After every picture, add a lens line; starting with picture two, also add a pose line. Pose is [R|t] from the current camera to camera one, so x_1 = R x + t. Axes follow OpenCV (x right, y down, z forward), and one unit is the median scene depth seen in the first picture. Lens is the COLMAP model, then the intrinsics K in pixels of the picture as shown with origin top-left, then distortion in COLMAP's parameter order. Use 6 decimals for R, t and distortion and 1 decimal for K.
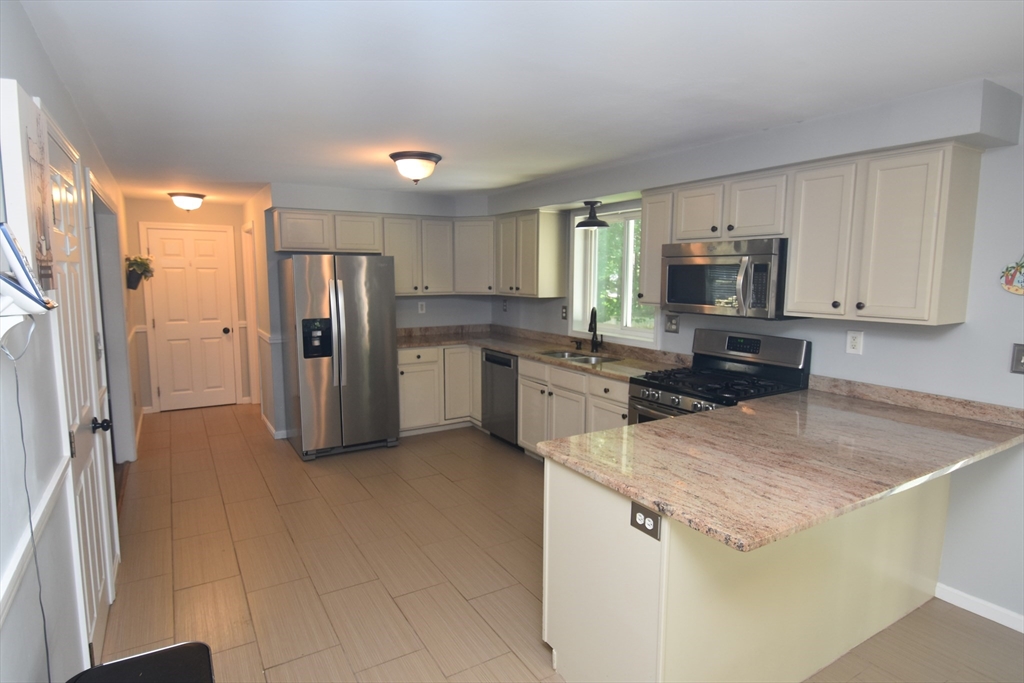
lens RADIAL K [[557.2, 0, 495.7], [0, 557.2, 341.4], [0, 0, 1]] dist [0.010980, -0.012696]
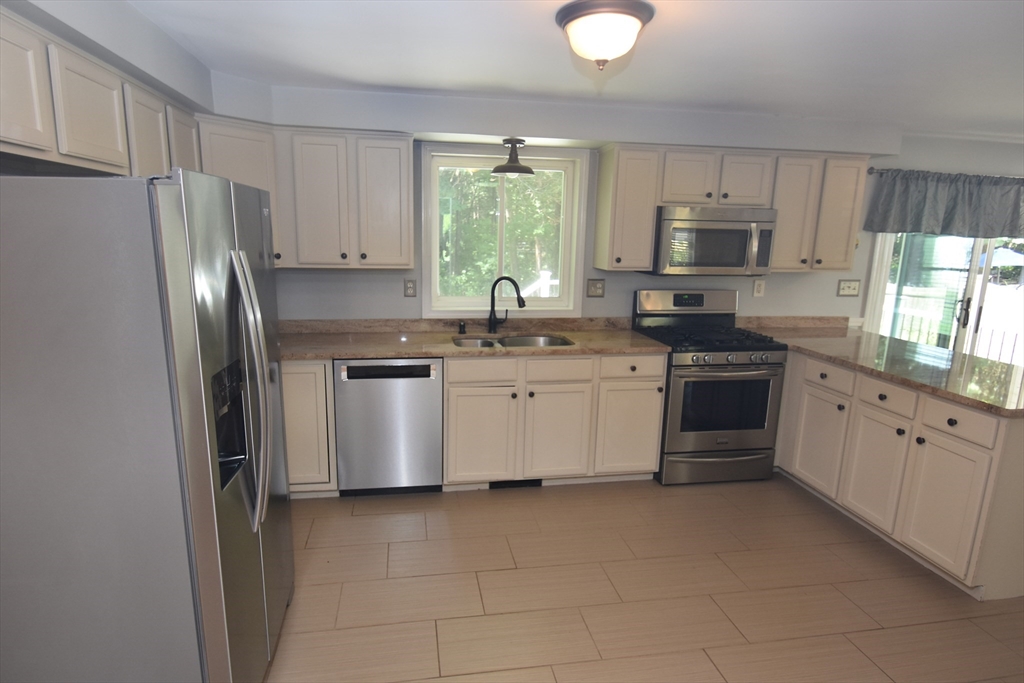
lens RADIAL K [[557.2, 0, 495.0], [0, 557.2, 344.2], [0, 0, 1]] dist [0.010980, -0.012696]
pose [[0.358624, -0.179737, 0.916015, -0.651536], [0.096942, 0.983153, 0.154957, -0.103801], [-0.928435, 0.033229, 0.370006, 0.820144]]
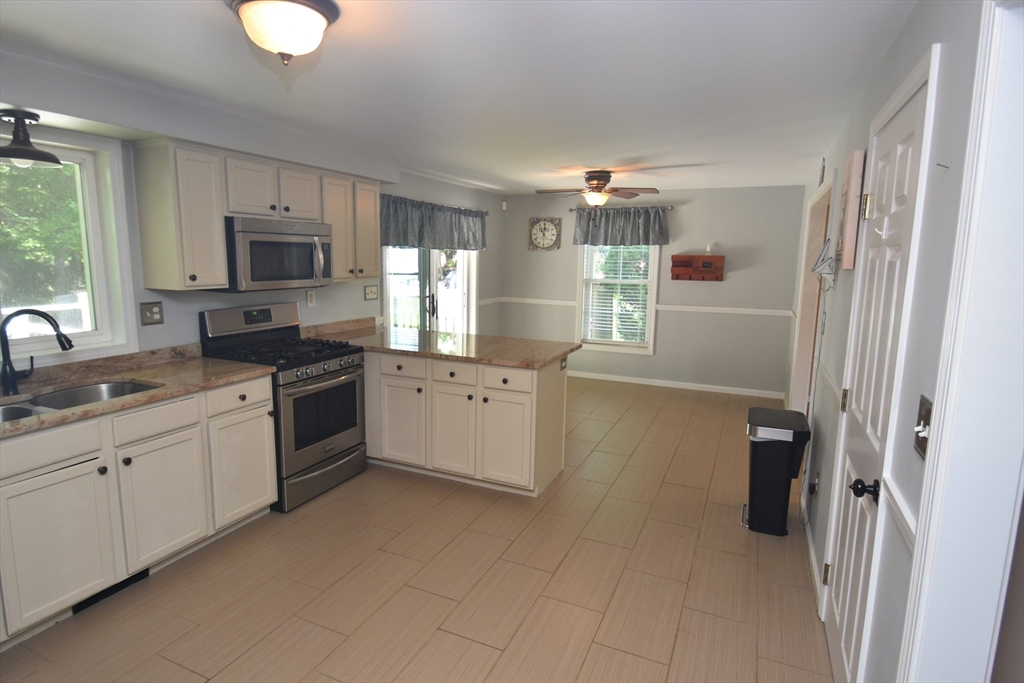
lens RADIAL K [[557.2, 0, 497.1], [0, 557.2, 344.1], [0, 0, 1]] dist [0.010980, -0.012696]
pose [[-0.570602, -0.141901, 0.808874, -0.604260], [0.085102, 0.969438, 0.230102, -0.130233], [-0.816805, 0.200133, -0.541088, 1.051070]]
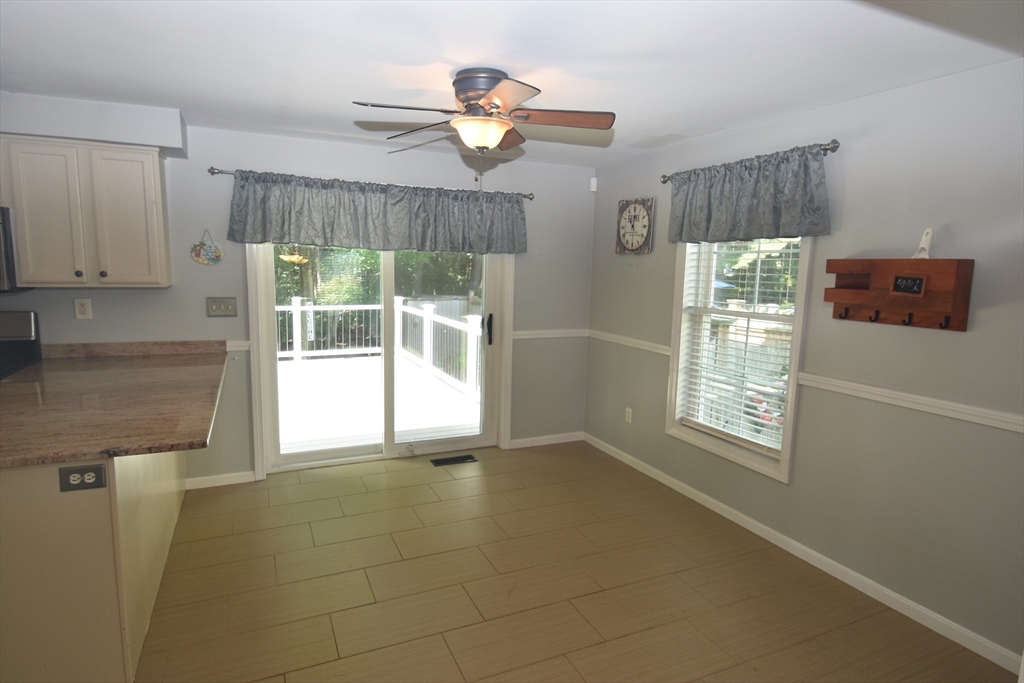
lens RADIAL K [[557.2, 0, 499.5], [0, 557.2, 345.9], [0, 0, 1]] dist [0.010980, -0.012696]
pose [[0.111737, -0.143426, 0.983333, -0.275351], [0.100166, 0.986115, 0.132450, 0.007823], [-0.988677, 0.083697, 0.124552, 0.035035]]
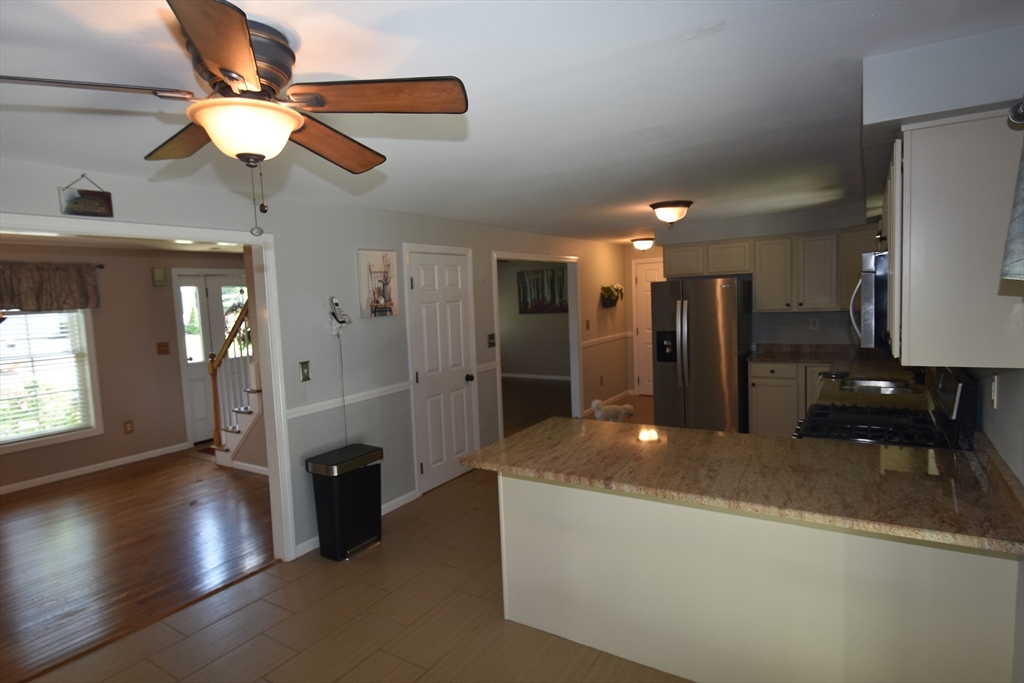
lens RADIAL K [[557.2, 0, 494.5], [0, 557.2, 333.9], [0, 0, 1]] dist [0.010980, -0.012696]
pose [[0.440731, 0.038052, -0.896832, 0.733247], [-0.065474, 0.997803, 0.010160, -0.024784], [0.895248, 0.054242, 0.442254, 0.099417]]
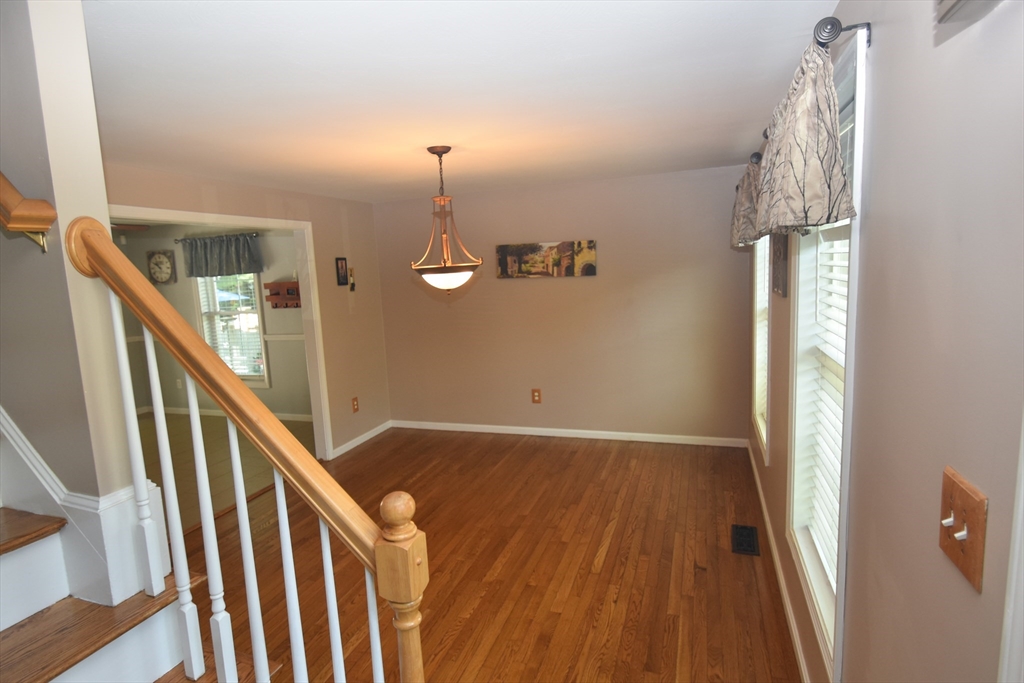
lens RADIAL K [[557.2, 0, 497.3], [0, 557.2, 346.5], [0, 0, 1]] dist [0.010980, -0.012696]
pose [[-0.631414, -0.076765, 0.771637, -1.156130], [0.141393, 0.967009, 0.211901, -0.032363], [-0.762447, 0.242901, -0.599728, 0.192231]]
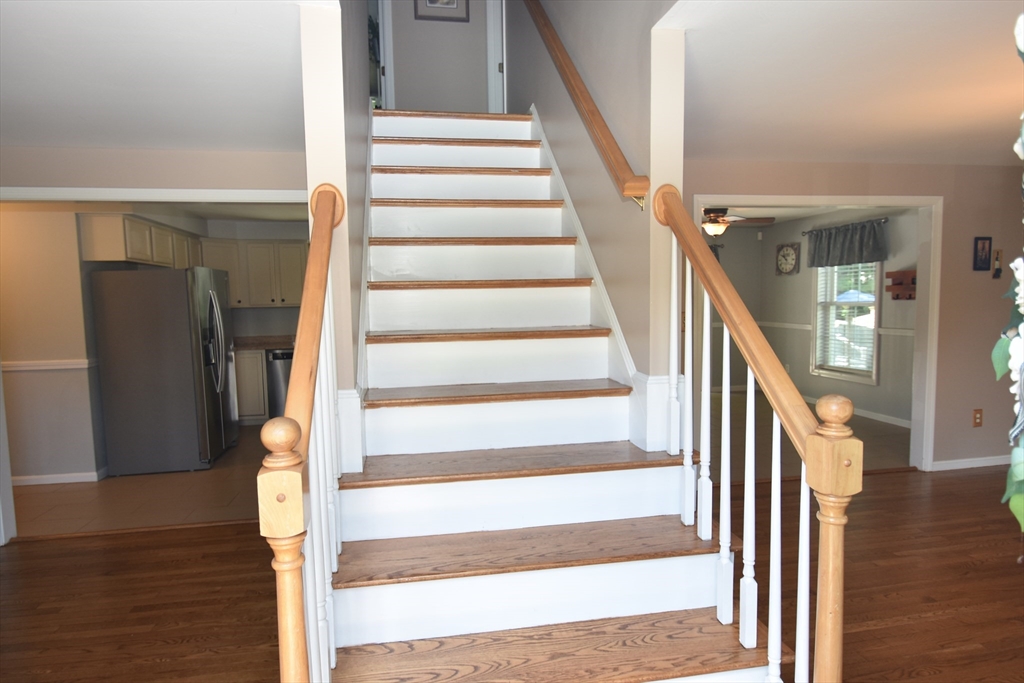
lens RADIAL K [[557.2, 0, 498.6], [0, 557.2, 345.6], [0, 0, 1]] dist [0.010980, -0.012696]
pose [[0.354265, -0.088913, 0.930909, -1.253454], [0.136037, 0.989780, 0.042766, 0.023944], [-0.925197, 0.111488, 0.362740, 0.139260]]
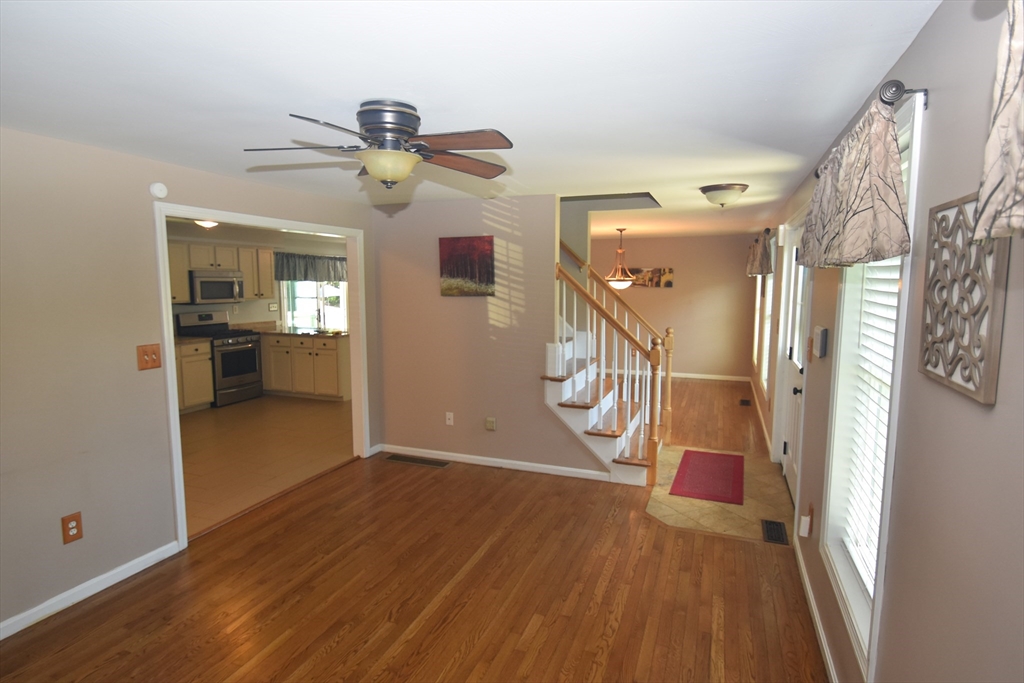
lens RADIAL K [[557.2, 0, 499.2], [0, 557.2, 345.4], [0, 0, 1]] dist [0.010980, -0.012696]
pose [[-0.614091, -0.092956, 0.783742, -1.723654], [0.096573, 0.976727, 0.191514, -0.168307], [-0.783305, 0.193295, -0.590822, 1.220948]]
